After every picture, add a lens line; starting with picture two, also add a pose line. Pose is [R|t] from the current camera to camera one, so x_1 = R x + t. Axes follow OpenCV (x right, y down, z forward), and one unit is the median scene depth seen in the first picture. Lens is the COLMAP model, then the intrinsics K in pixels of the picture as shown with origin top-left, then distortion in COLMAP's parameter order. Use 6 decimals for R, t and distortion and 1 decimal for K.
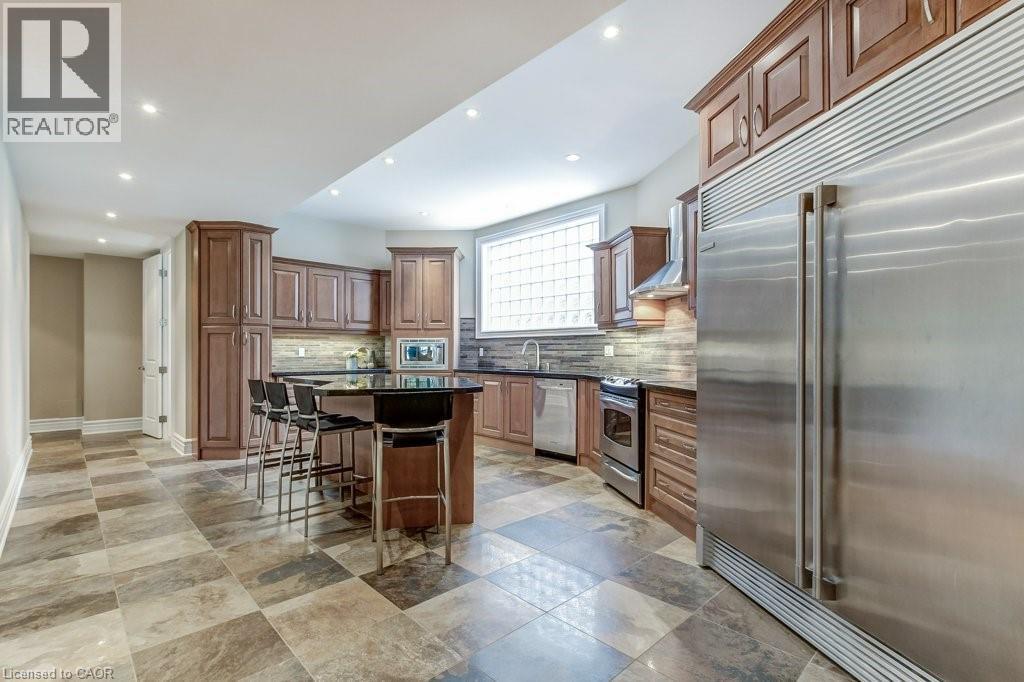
lens RADIAL K [[478.8, 0, 510.2], [0, 478.8, 347.5], [0, 0, 1]] dist [0.002337, 0.001302]
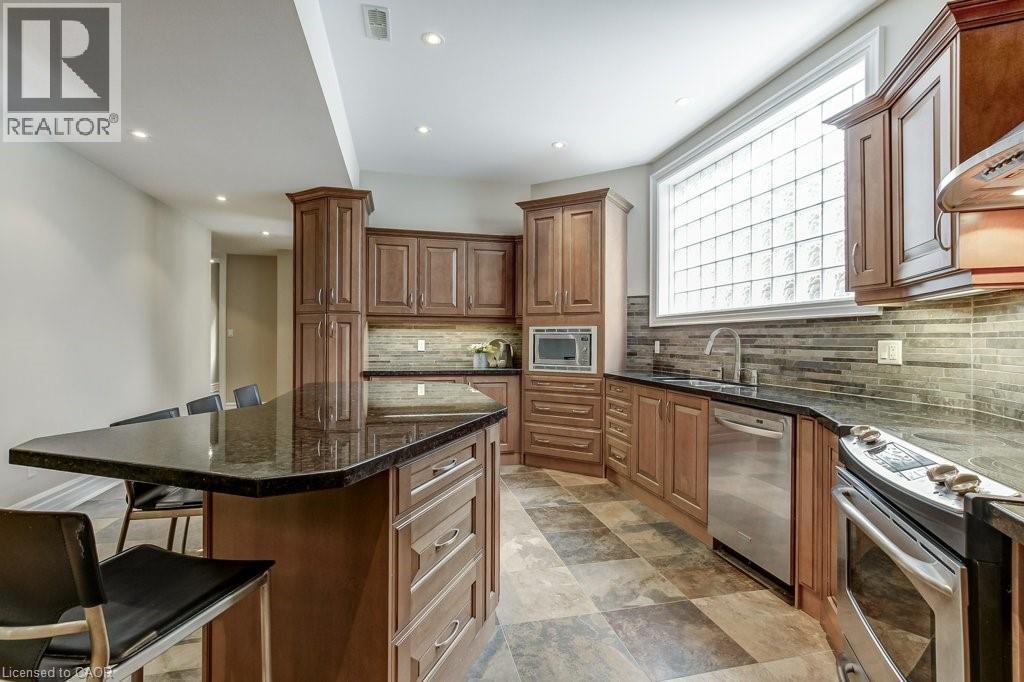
lens RADIAL K [[478.8, 0, 514.9], [0, 478.8, 336.9], [0, 0, 1]] dist [0.002337, 0.001302]
pose [[0.872112, 0.001701, -0.489303, 0.104224], [-0.000251, 0.999995, 0.003030, -0.007112], [0.489305, -0.002520, 0.872109, 0.379682]]
